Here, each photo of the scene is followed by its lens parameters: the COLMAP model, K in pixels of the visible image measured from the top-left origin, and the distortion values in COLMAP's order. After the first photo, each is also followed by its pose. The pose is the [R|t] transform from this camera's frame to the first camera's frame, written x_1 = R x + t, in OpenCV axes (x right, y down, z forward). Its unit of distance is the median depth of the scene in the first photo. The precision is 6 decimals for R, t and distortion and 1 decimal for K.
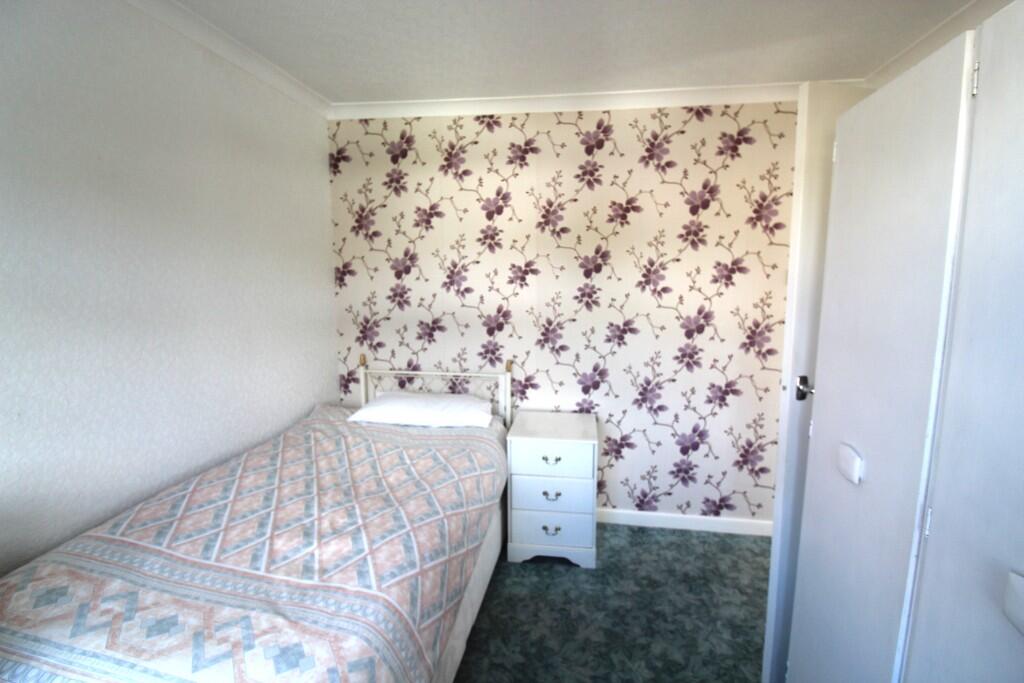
lens RADIAL K [[473.8, 0, 510.9], [0, 473.8, 335.1], [0, 0, 1]] dist [0.004345, -0.016387]
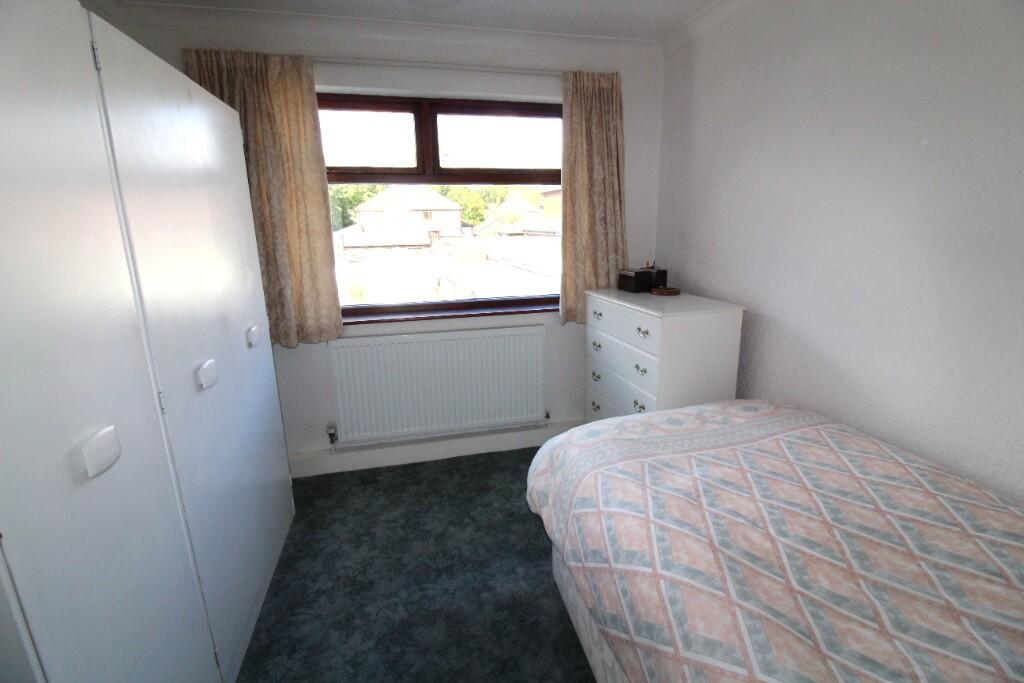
lens RADIAL K [[473.8, 0, 510.9], [0, 473.8, 335.1], [0, 0, 1]] dist [0.004345, -0.016387]
pose [[-0.923541, 0.099136, -0.370465, 0.321718], [-0.032340, 0.942437, 0.332816, -0.178625], [0.382134, 0.319350, -0.867173, 1.712168]]
